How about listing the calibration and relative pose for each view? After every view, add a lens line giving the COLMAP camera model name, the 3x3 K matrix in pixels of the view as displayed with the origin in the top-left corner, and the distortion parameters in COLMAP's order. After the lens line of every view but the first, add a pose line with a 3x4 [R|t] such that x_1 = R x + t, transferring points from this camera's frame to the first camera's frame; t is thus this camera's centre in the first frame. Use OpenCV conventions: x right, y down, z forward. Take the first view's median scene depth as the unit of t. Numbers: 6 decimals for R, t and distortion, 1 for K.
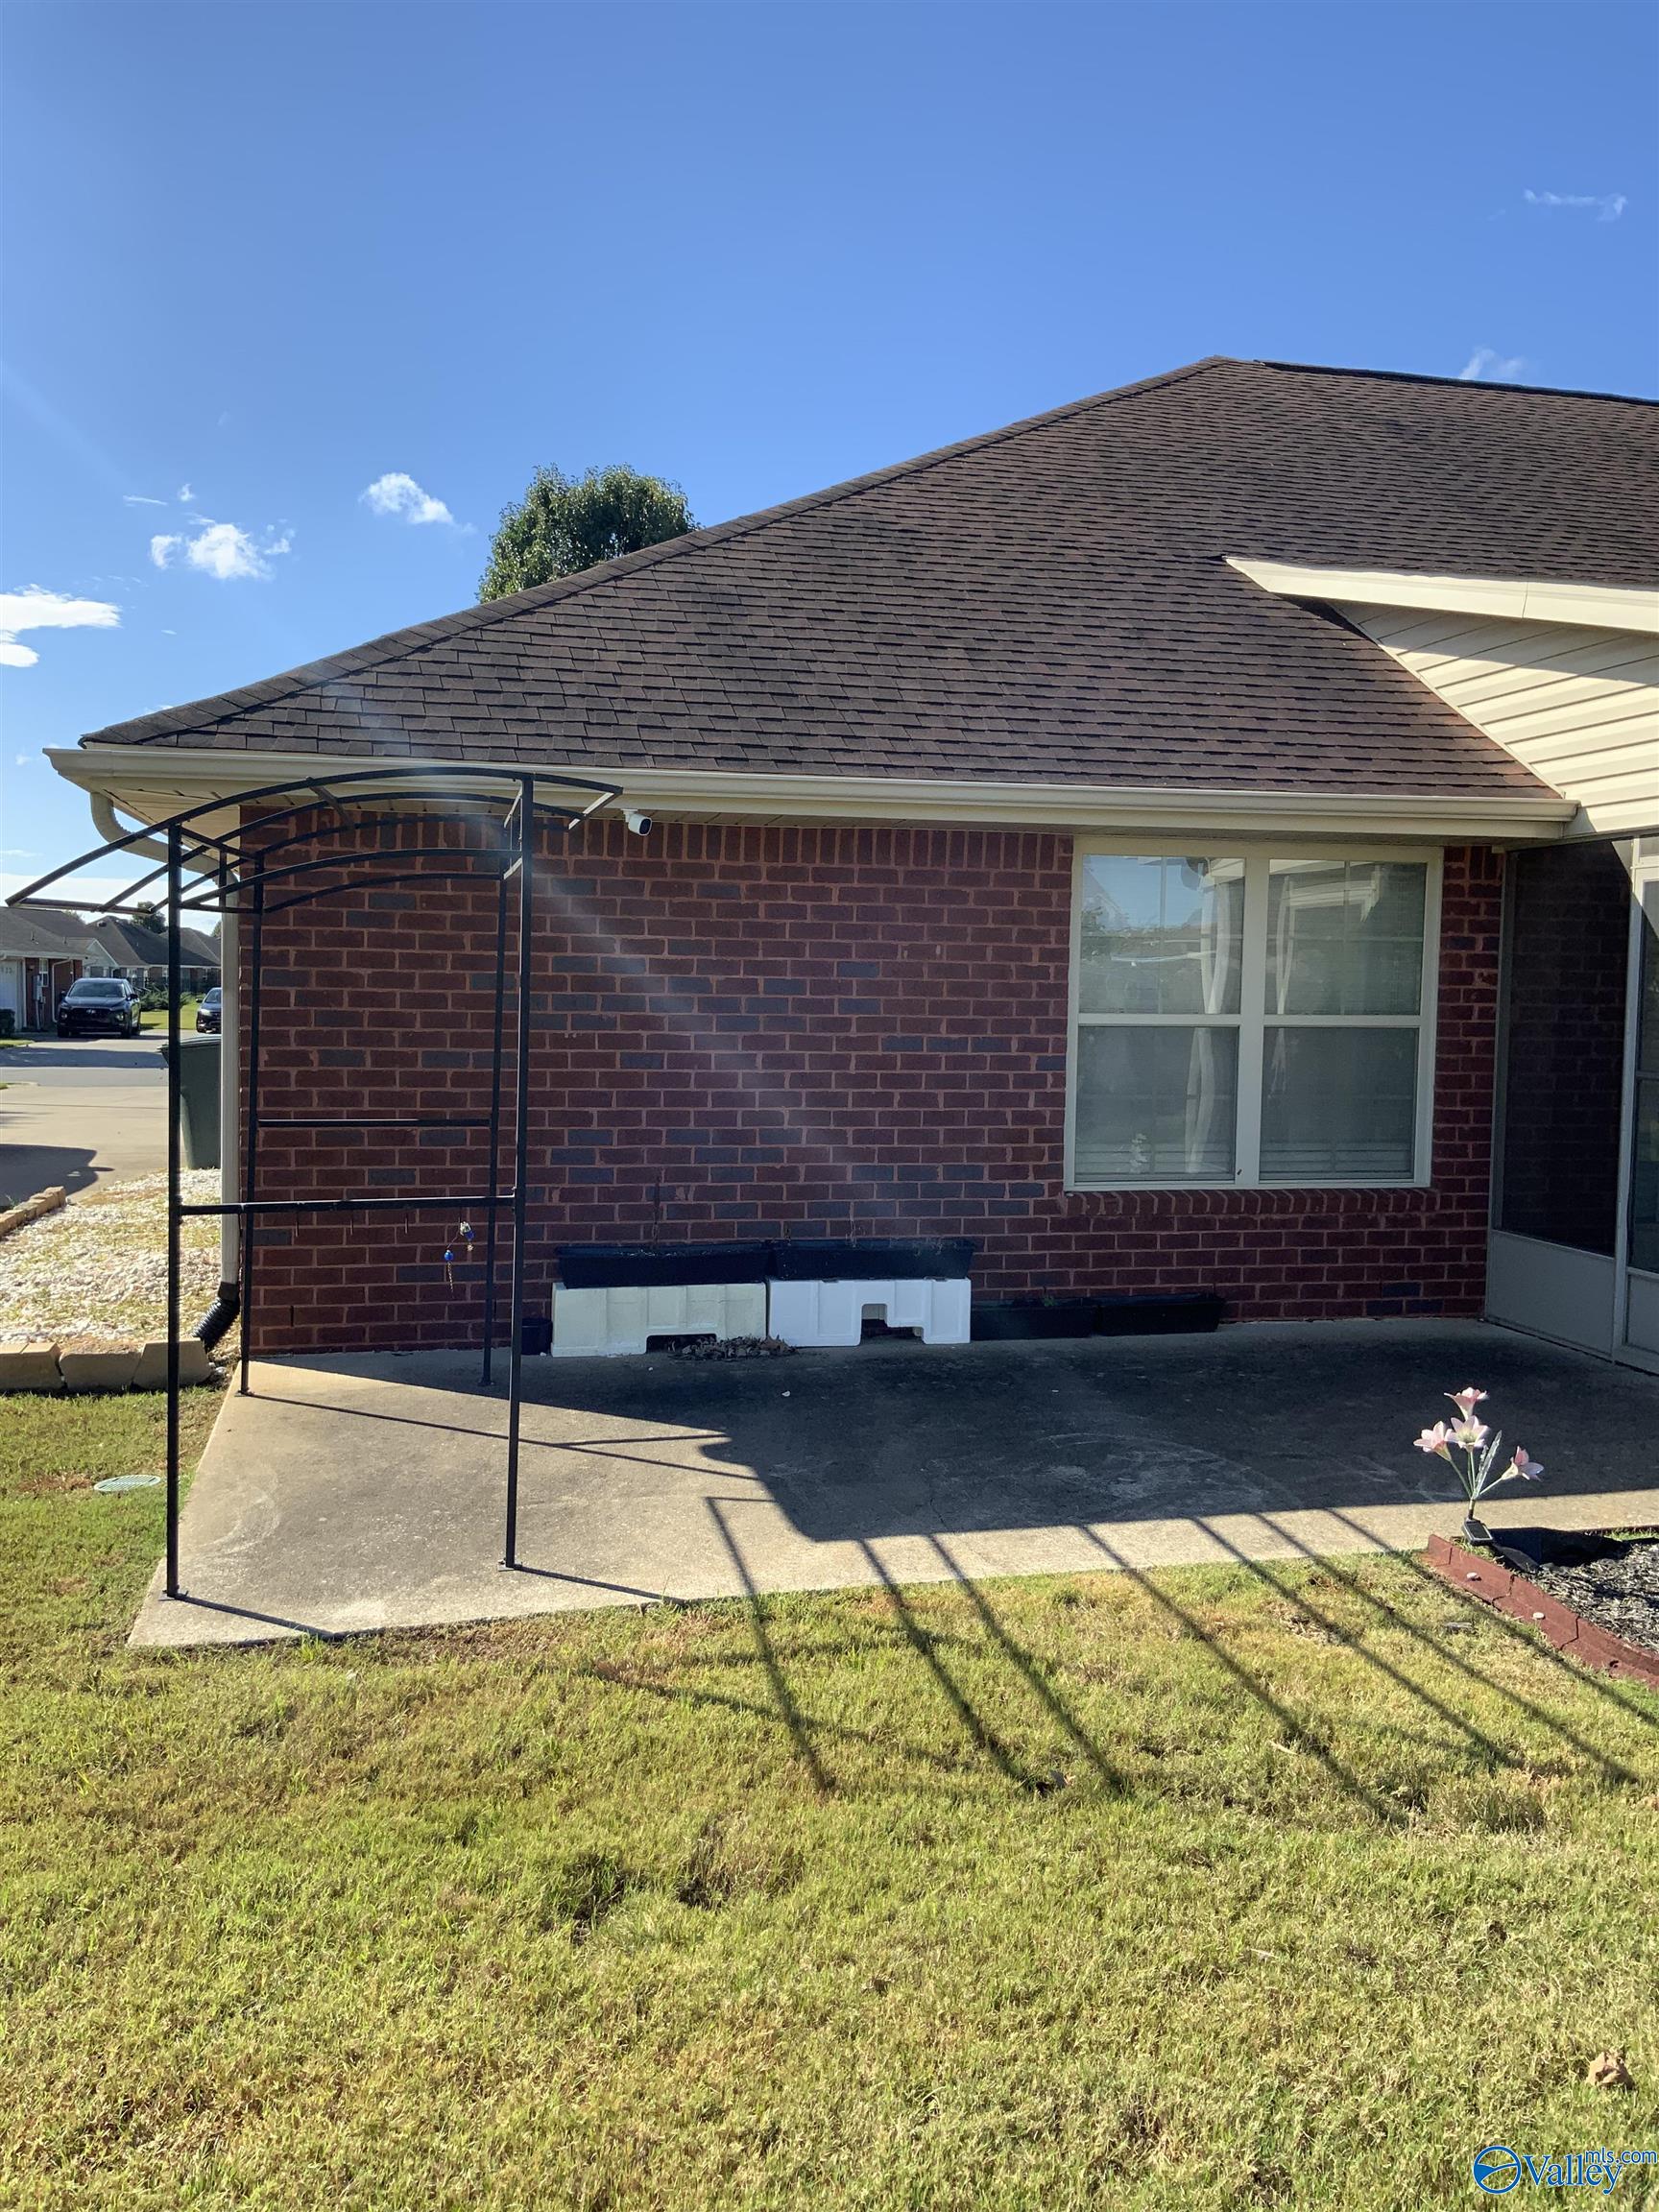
lens RADIAL K [[1805.5, 0, 829.5], [0, 1805.5, 1106.0], [0, 0, 1]] dist [0.094625, -0.109949]
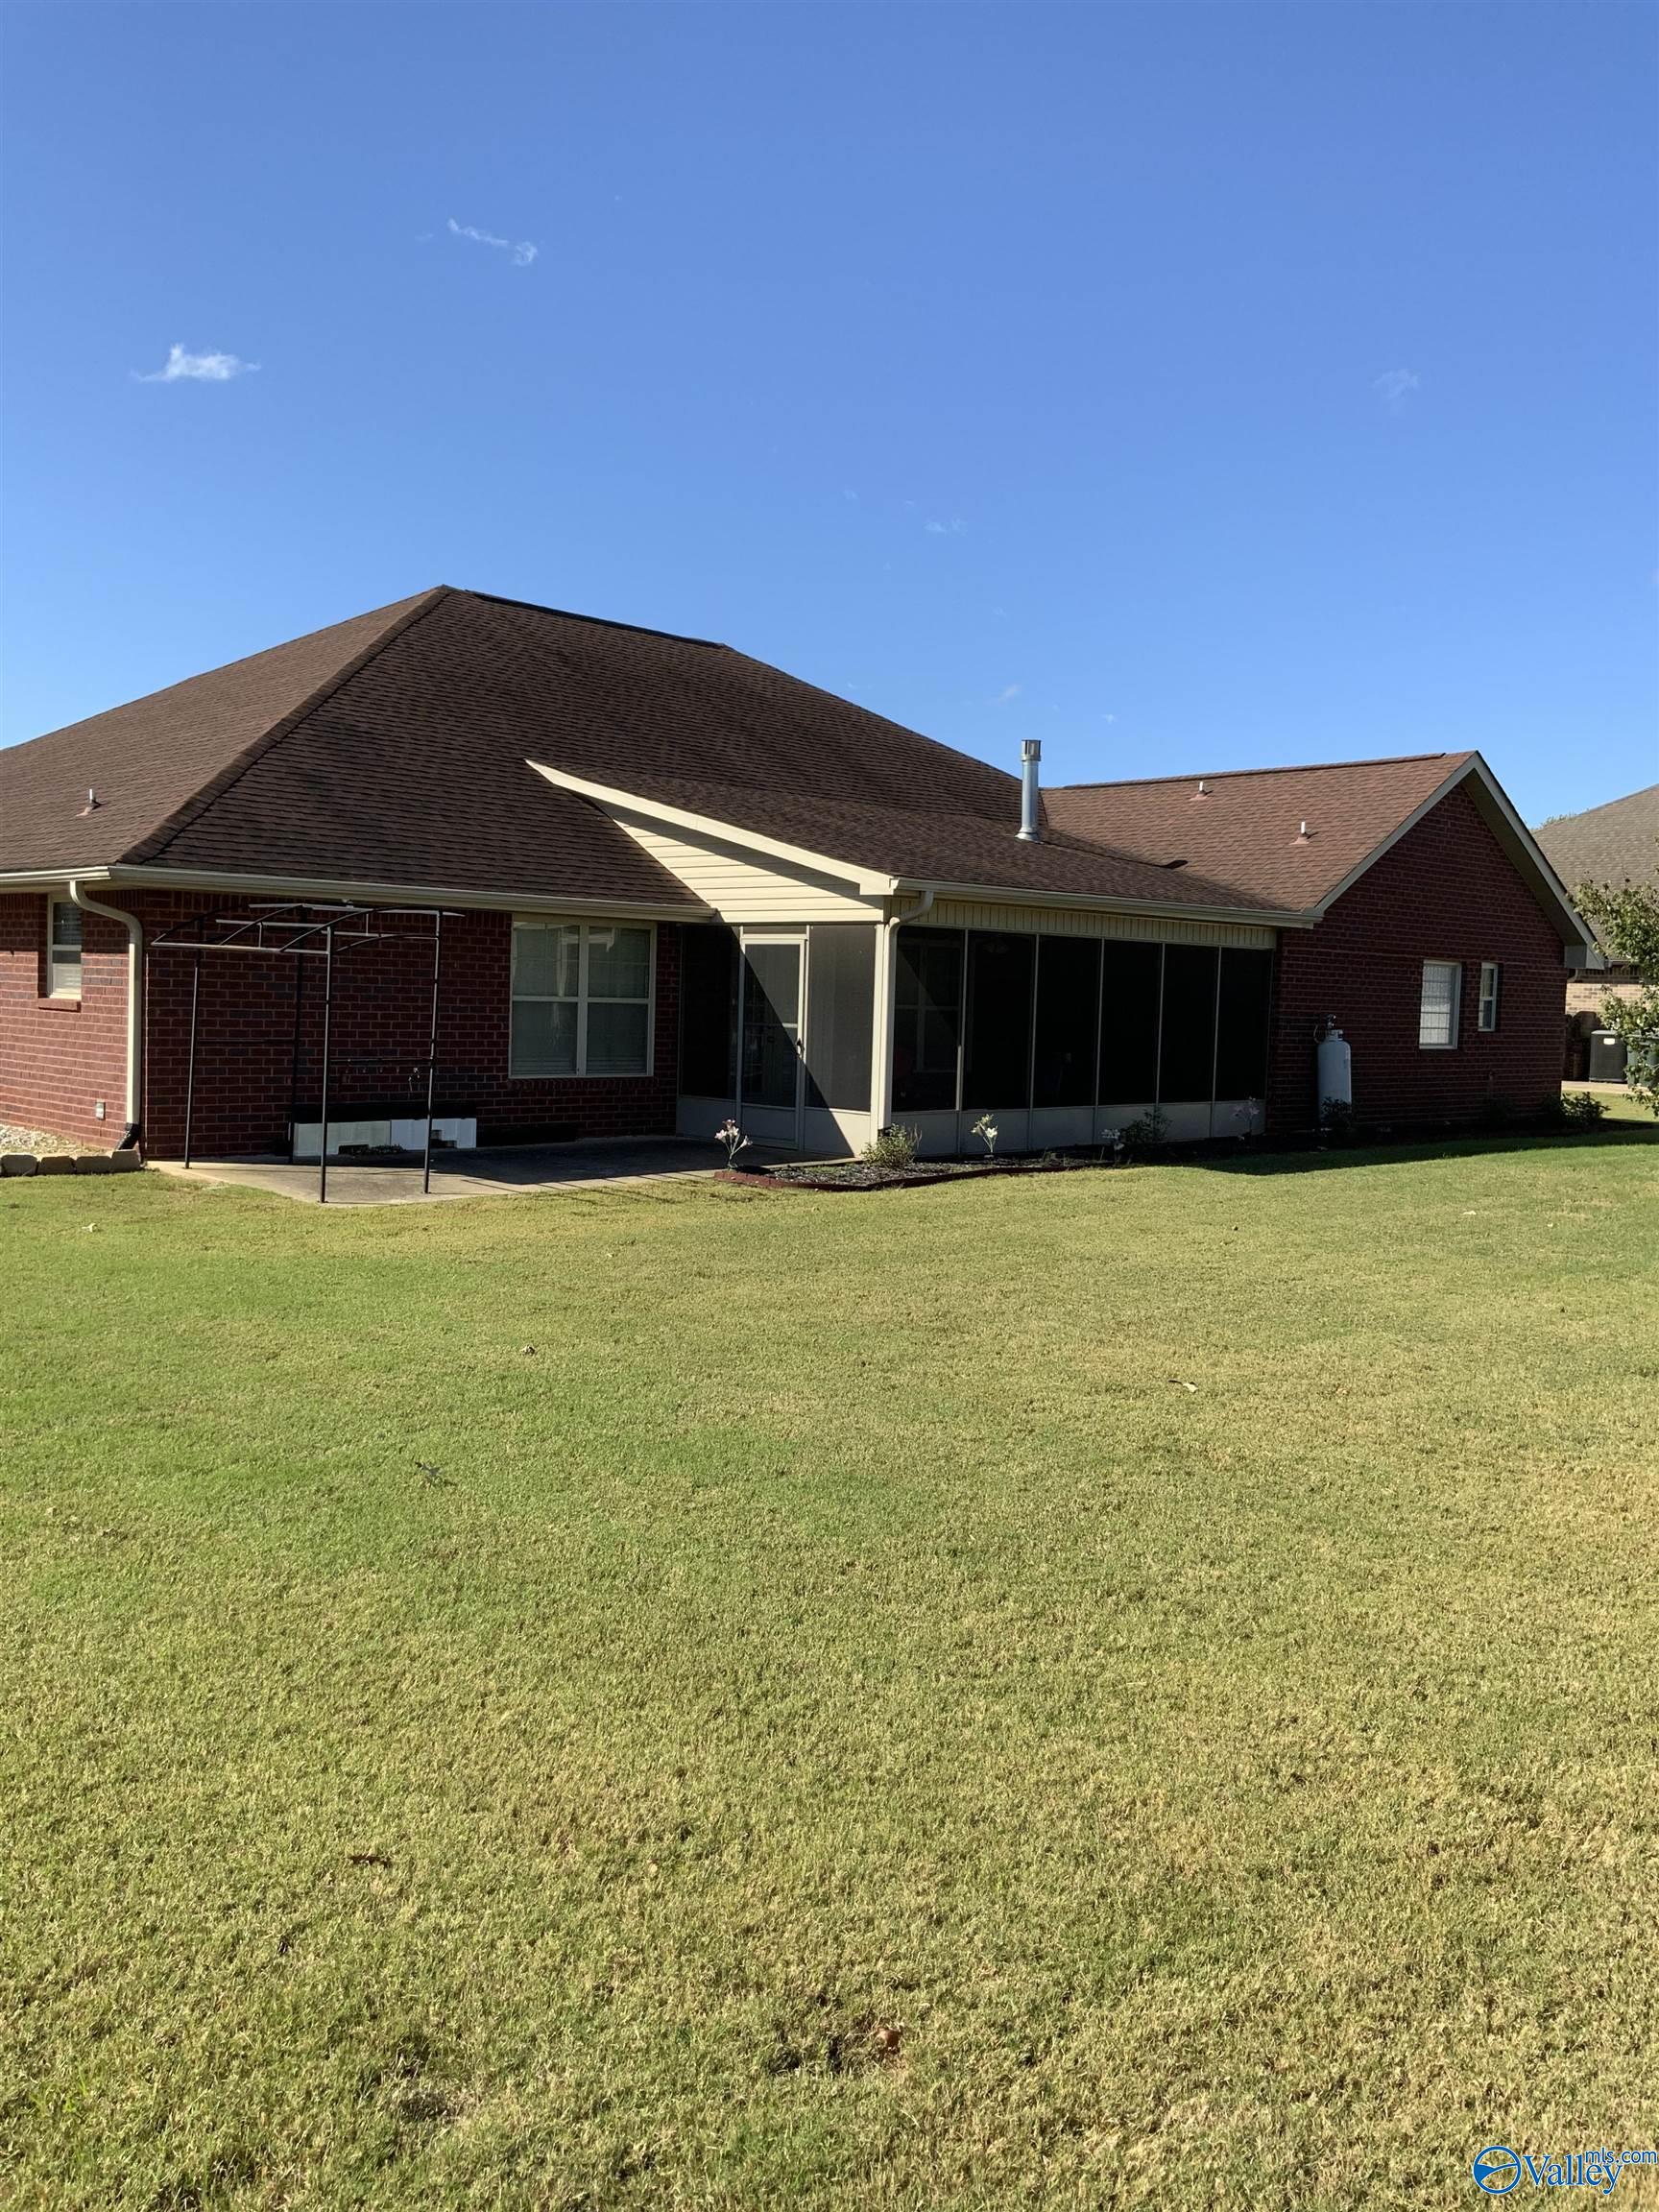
lens RADIAL K [[1805.5, 0, 829.5], [0, 1805.5, 1106.0], [0, 0, 1]] dist [0.094625, -0.109949]
pose [[0.848242, -0.022233, 0.529142, -0.685432], [0.018915, 0.999753, 0.011685, 0.062053], [-0.529271, 0.000097, 0.848453, -1.024150]]
